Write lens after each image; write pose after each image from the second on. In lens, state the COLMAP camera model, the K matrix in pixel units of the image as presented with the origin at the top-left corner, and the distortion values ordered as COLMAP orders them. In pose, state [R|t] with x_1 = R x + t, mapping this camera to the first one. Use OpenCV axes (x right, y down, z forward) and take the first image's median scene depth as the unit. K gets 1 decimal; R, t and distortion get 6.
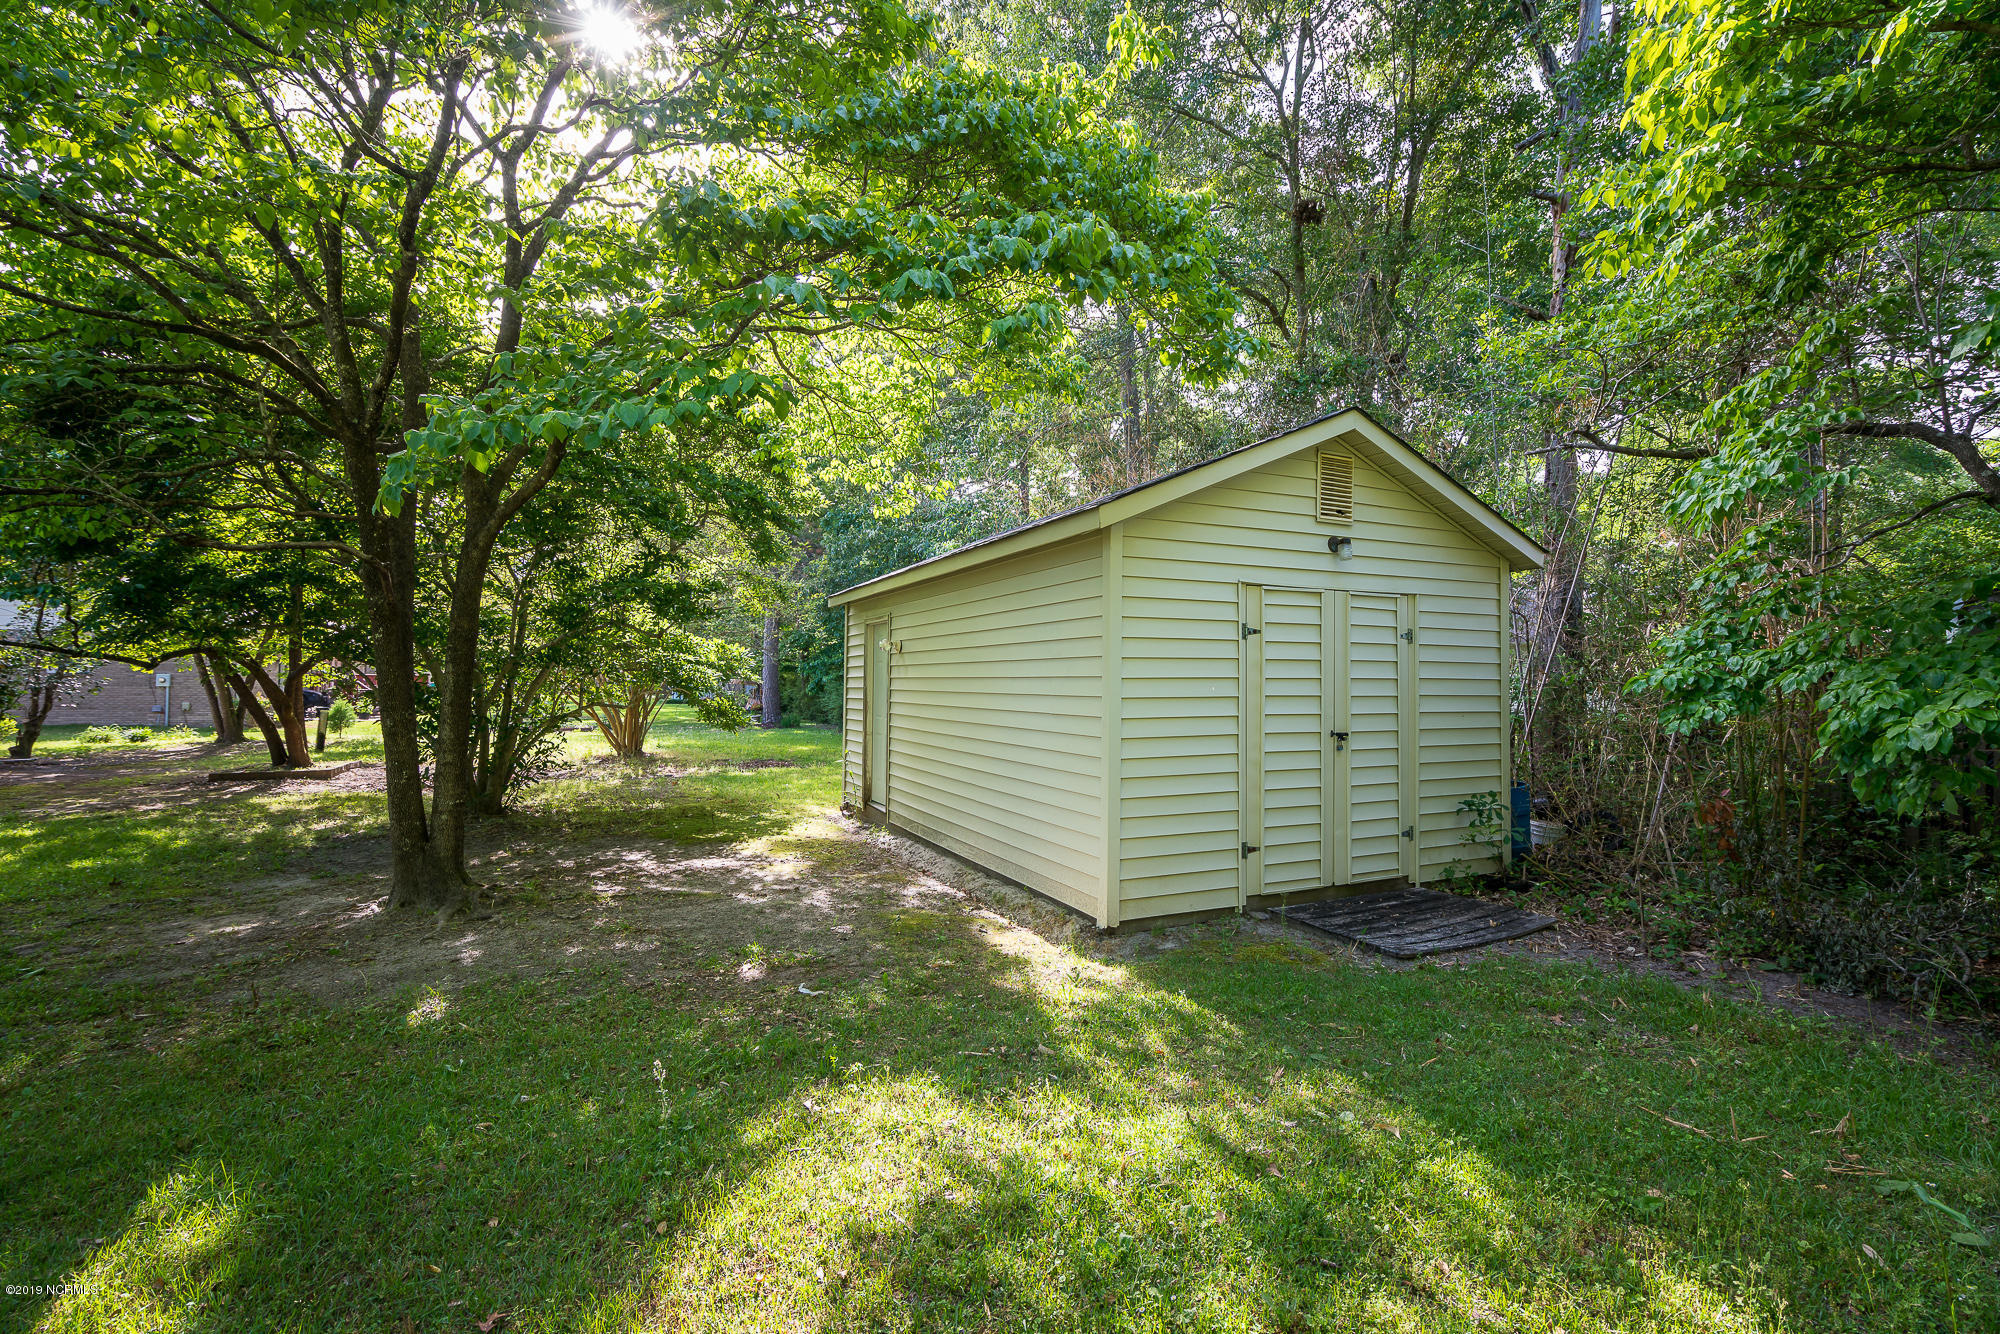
lens RADIAL K [[908.9, 0, 1000.0], [0, 908.9, 667.0], [0, 0, 1]] dist [-0.003583, -0.000260]
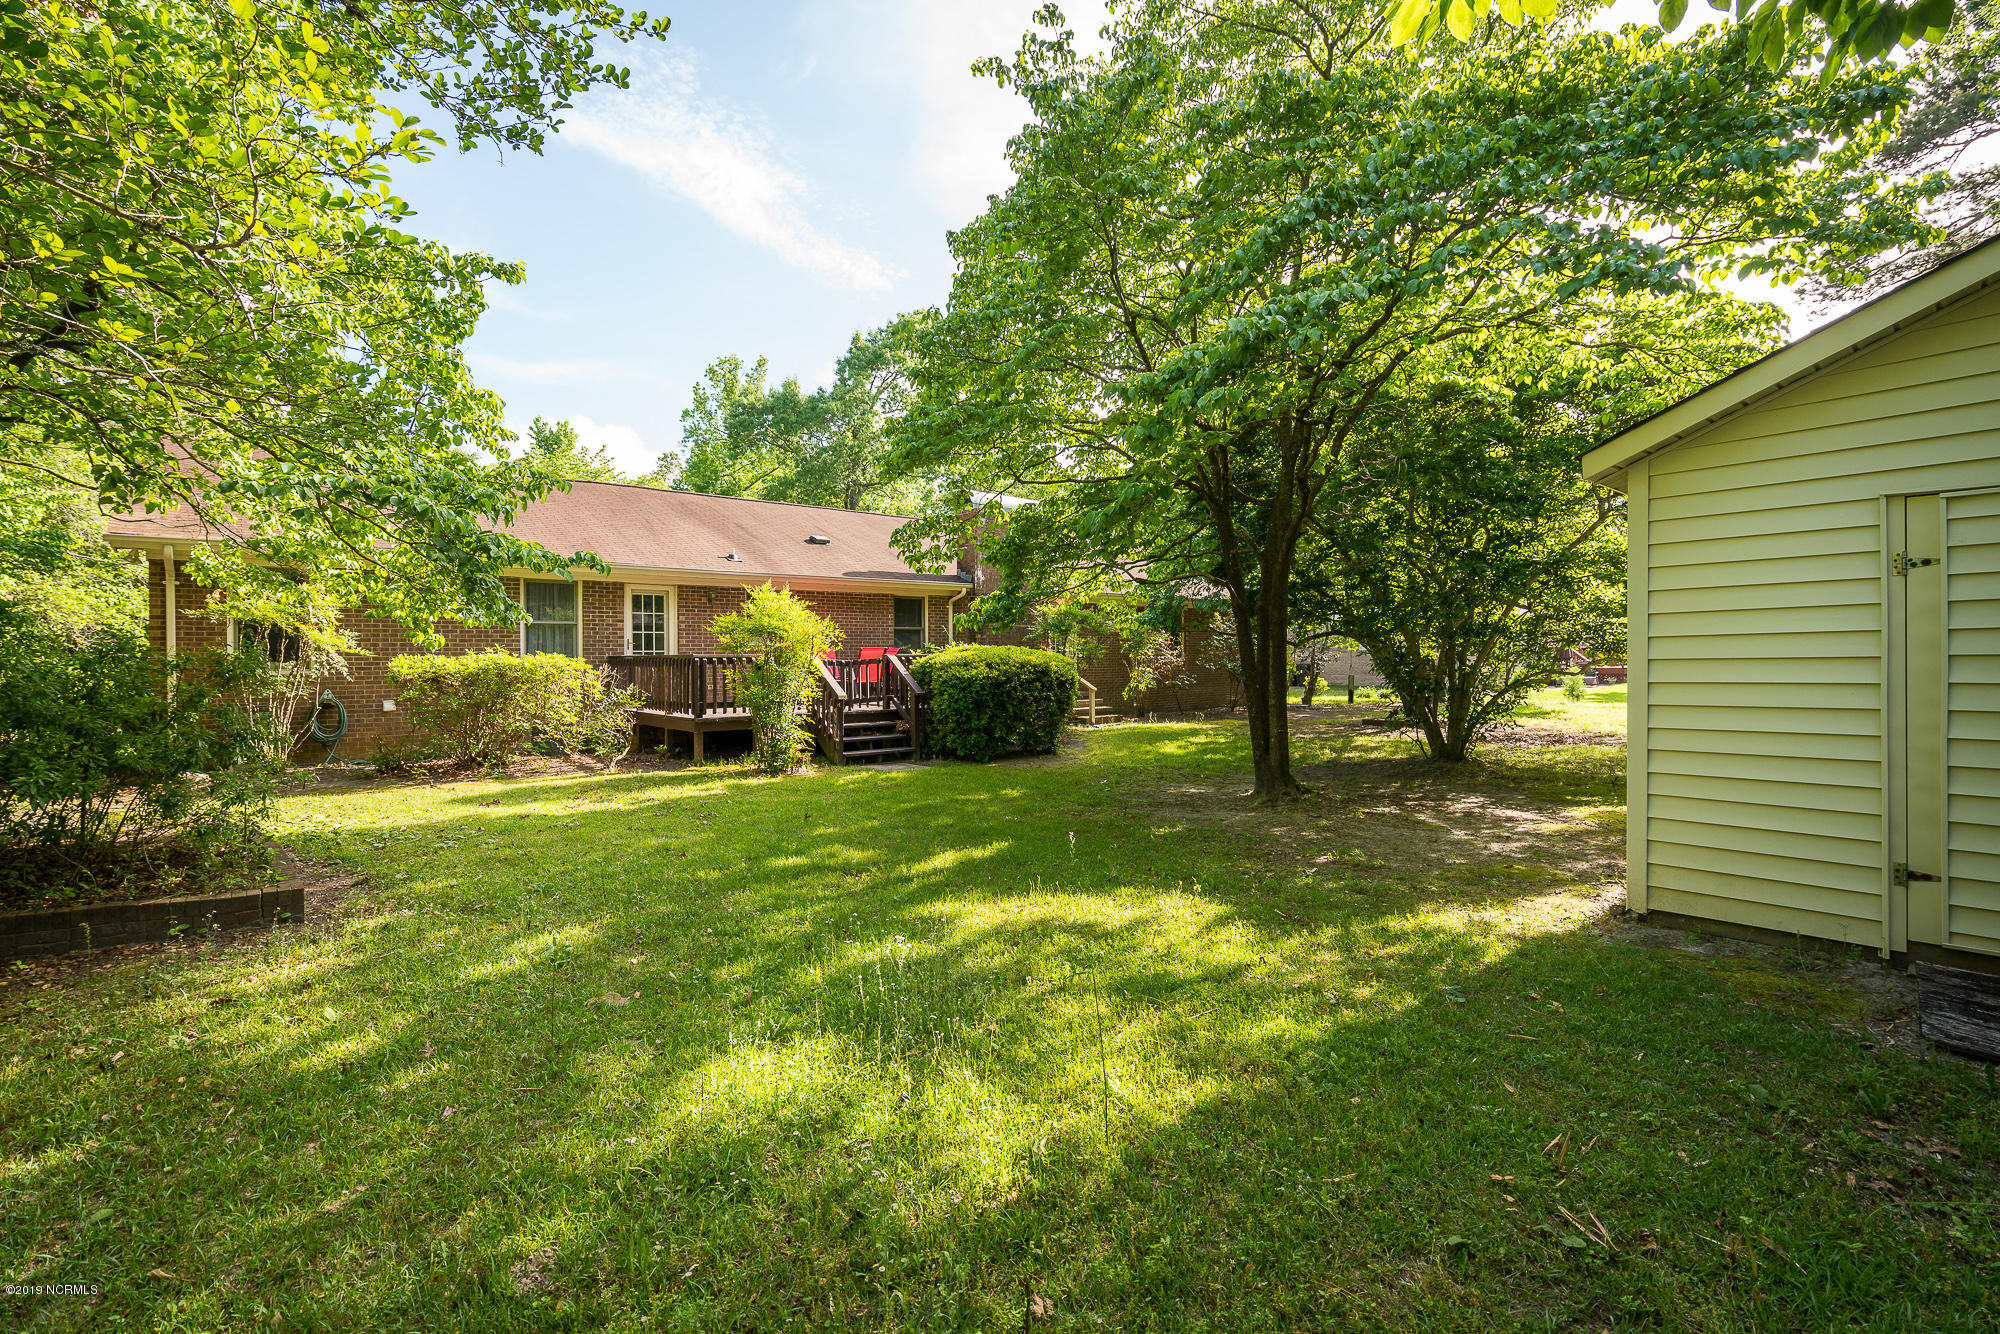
lens RADIAL K [[908.9, 0, 1000.0], [0, 908.9, 667.0], [0, 0, 1]] dist [-0.003583, -0.000260]
pose [[0.260028, 0.000384, -0.965601, 1.137052], [0.027957, 0.999578, 0.007926, 0.022593], [0.965196, -0.029056, 0.259908, 0.215029]]
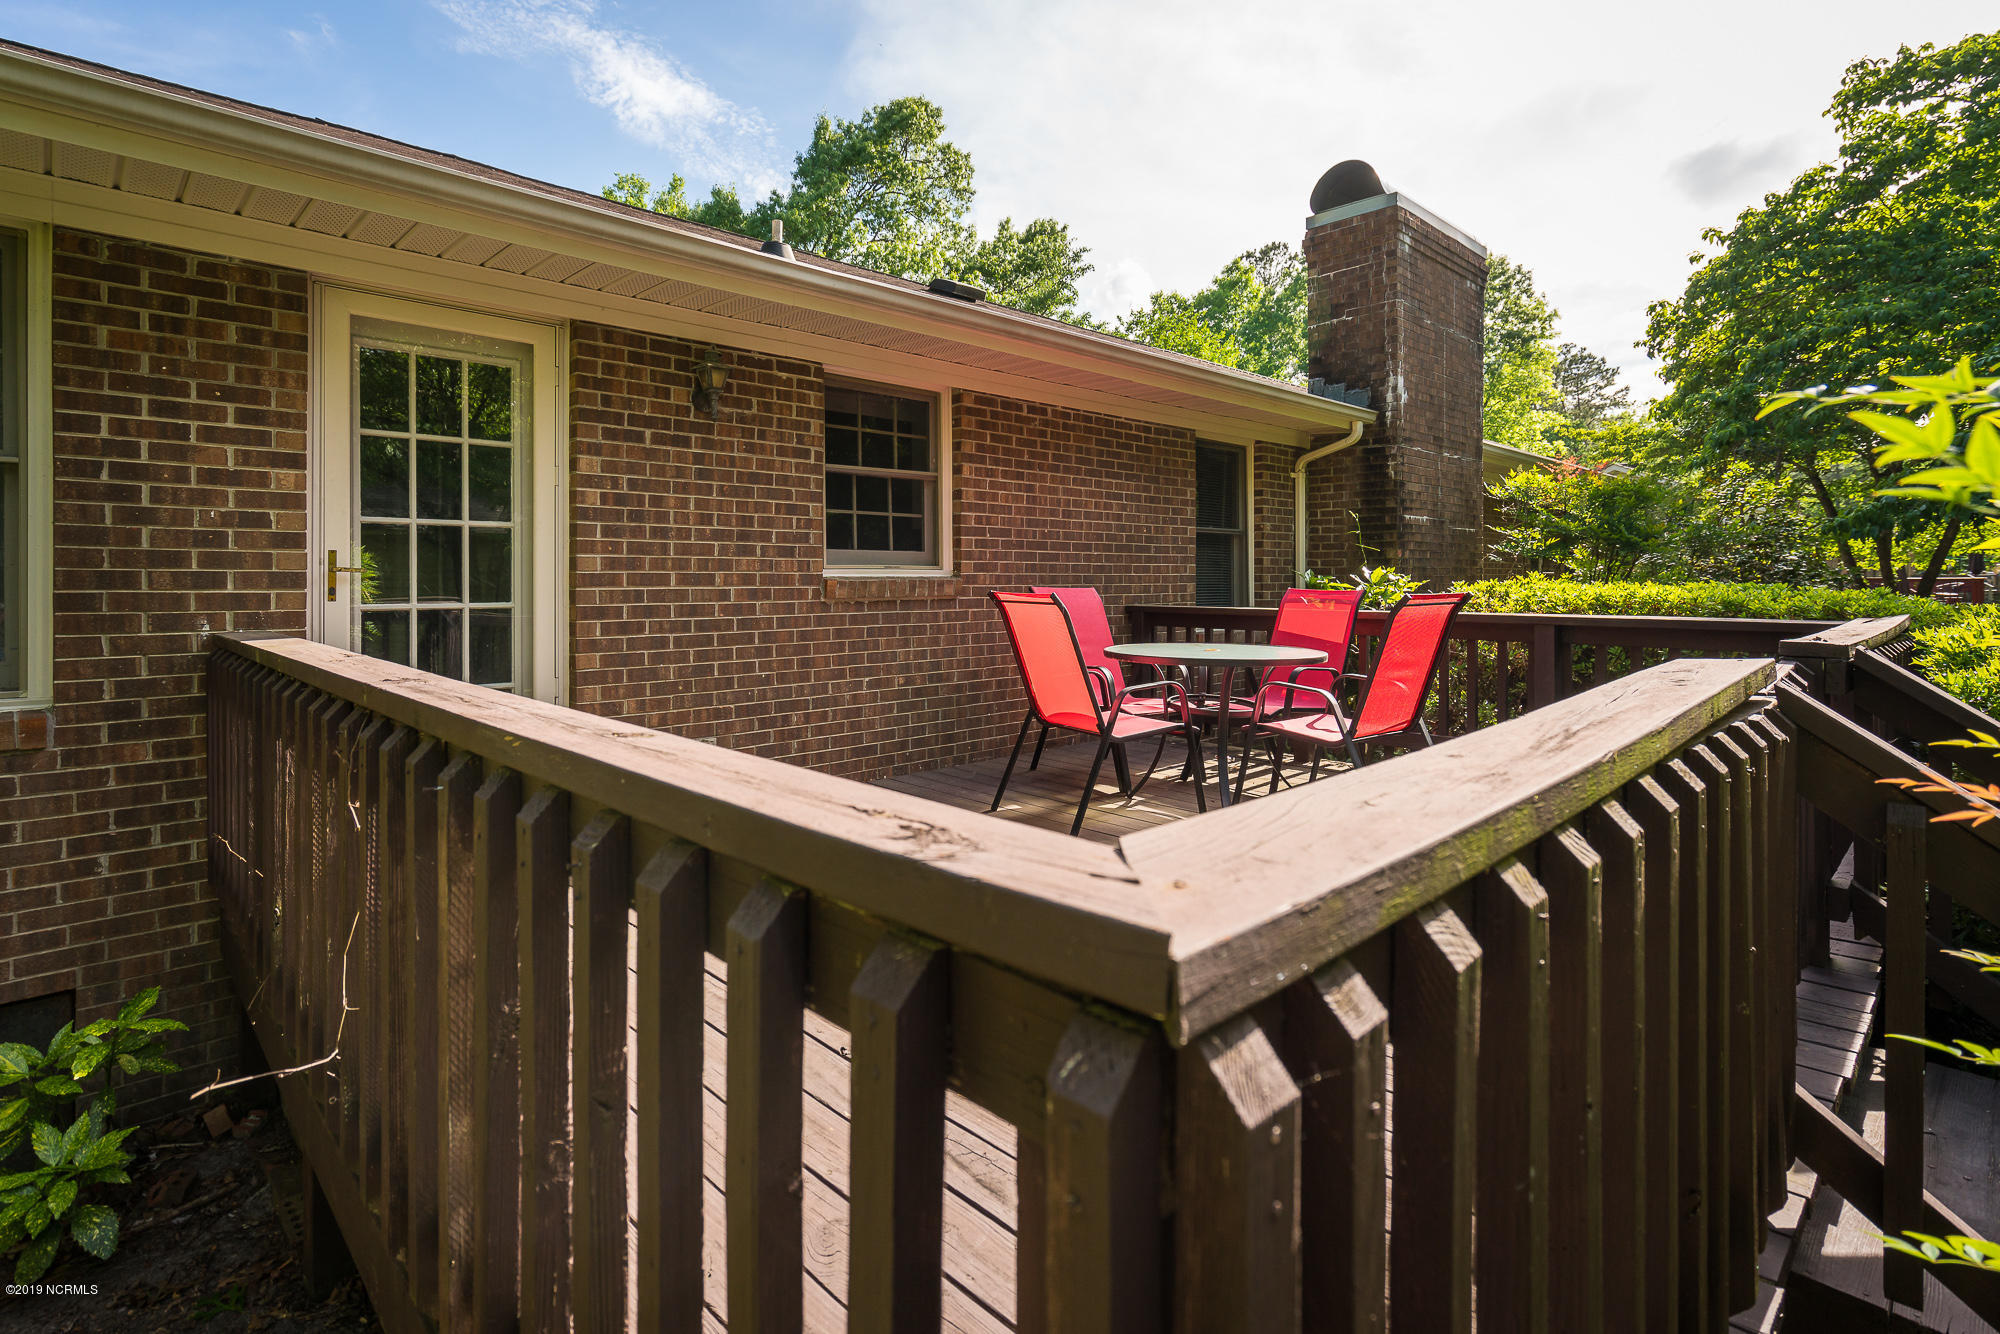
lens RADIAL K [[957.4, 0, 942.3], [0, 957.4, 590.5], [0, 0, 1]] dist [-0.000618, -0.000078]
pose [[0.299799, -0.002169, -0.954000, -1.742436], [0.025038, 0.999671, 0.005595, -0.057645], [0.953674, -0.025563, 0.299755, -0.018505]]
